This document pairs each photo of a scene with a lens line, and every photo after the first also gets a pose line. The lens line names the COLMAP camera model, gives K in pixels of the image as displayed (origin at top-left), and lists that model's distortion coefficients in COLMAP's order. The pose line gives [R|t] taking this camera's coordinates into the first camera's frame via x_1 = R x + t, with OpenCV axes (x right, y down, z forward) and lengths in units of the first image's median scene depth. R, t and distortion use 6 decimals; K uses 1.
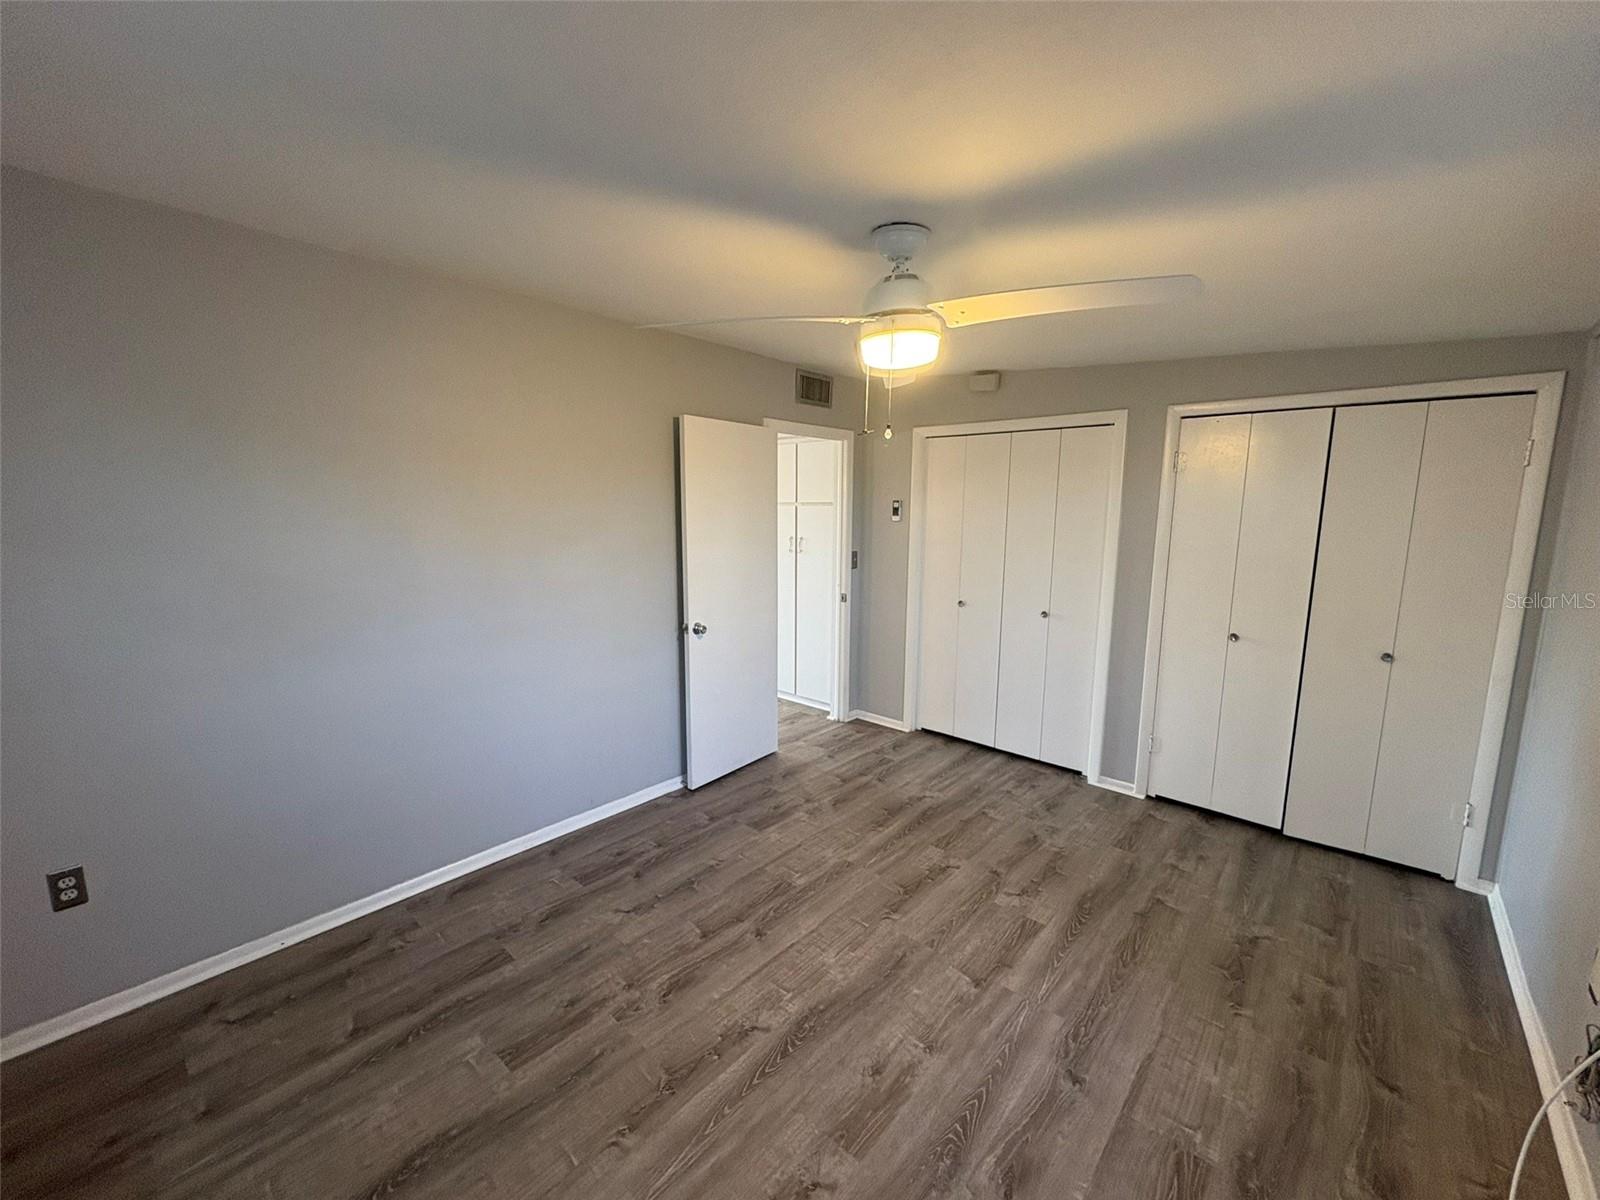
lens RADIAL K [[638.0, 0, 797.6], [0, 638.0, 600.3], [0, 0, 1]] dist [0.002876, -0.001054]
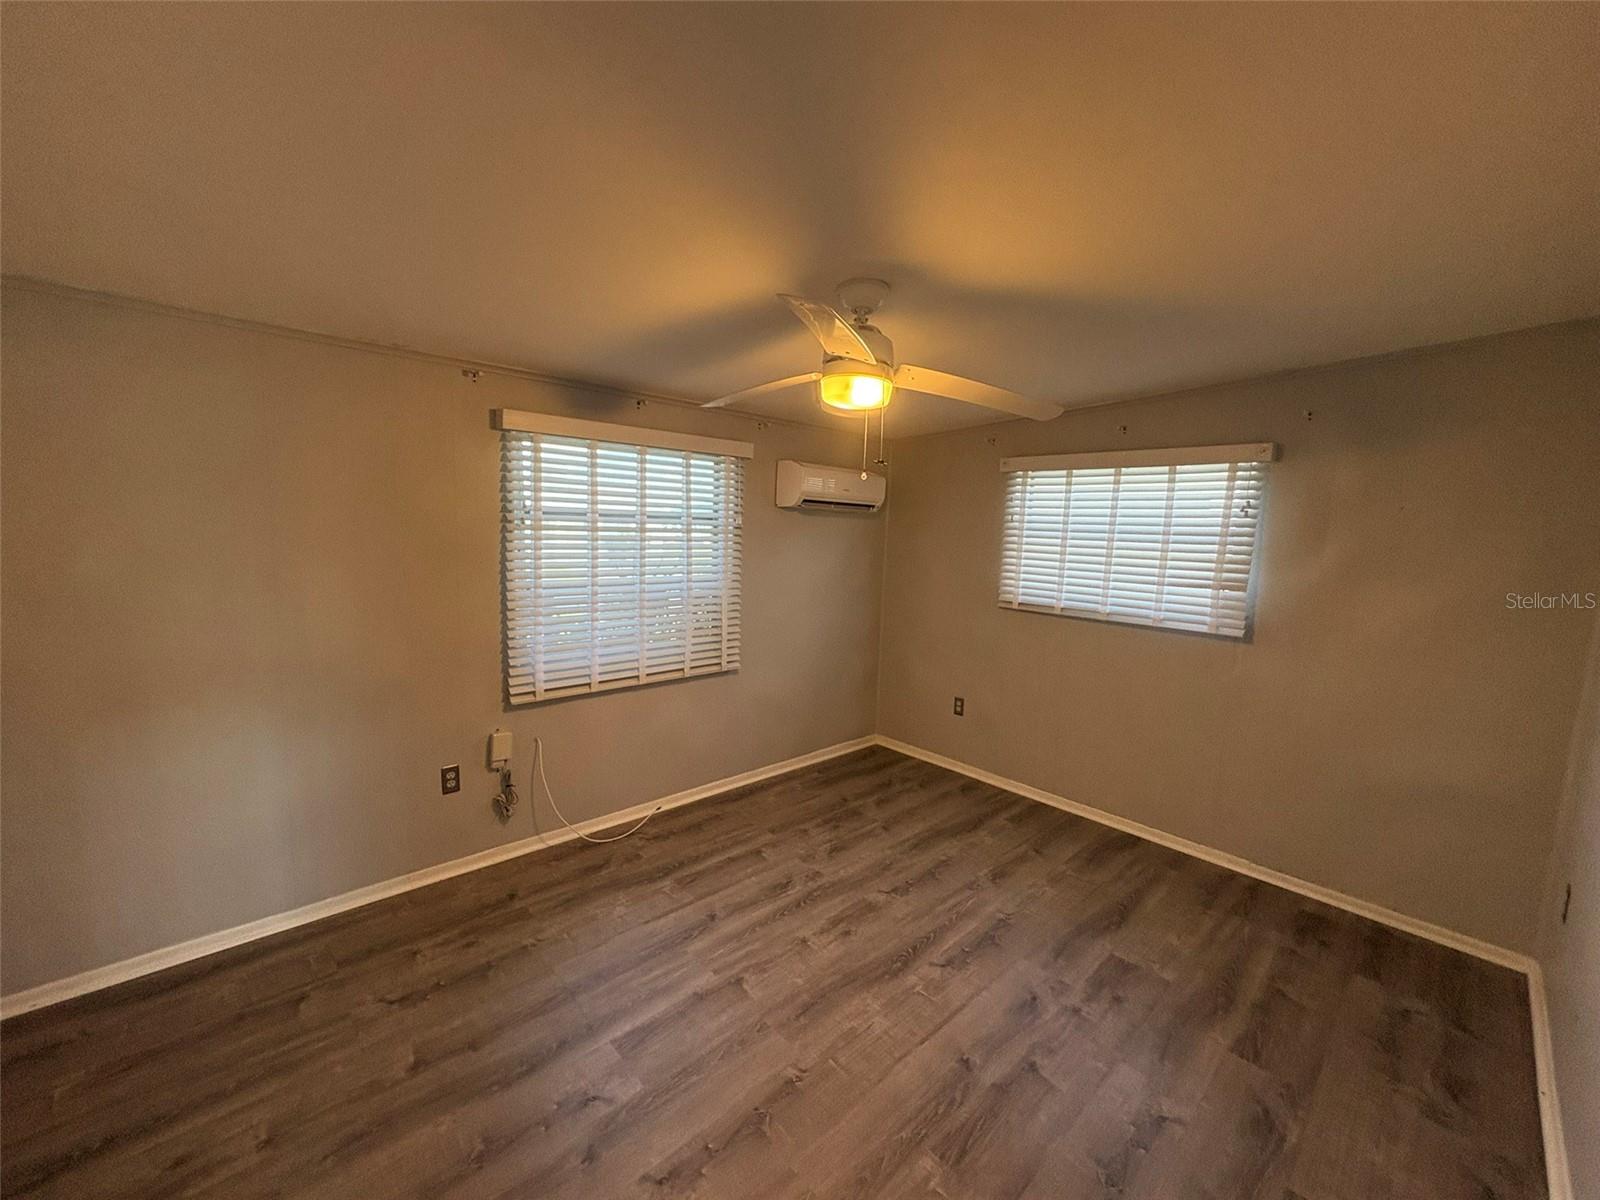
lens RADIAL K [[638.0, 0, 797.8], [0, 638.0, 600.7], [0, 0, 1]] dist [0.002876, -0.001054]
pose [[-0.995184, -0.053316, 0.082251, 0.136401], [-0.029583, 0.963372, 0.266531, -0.299996], [-0.093449, 0.262815, -0.960310, 1.911233]]
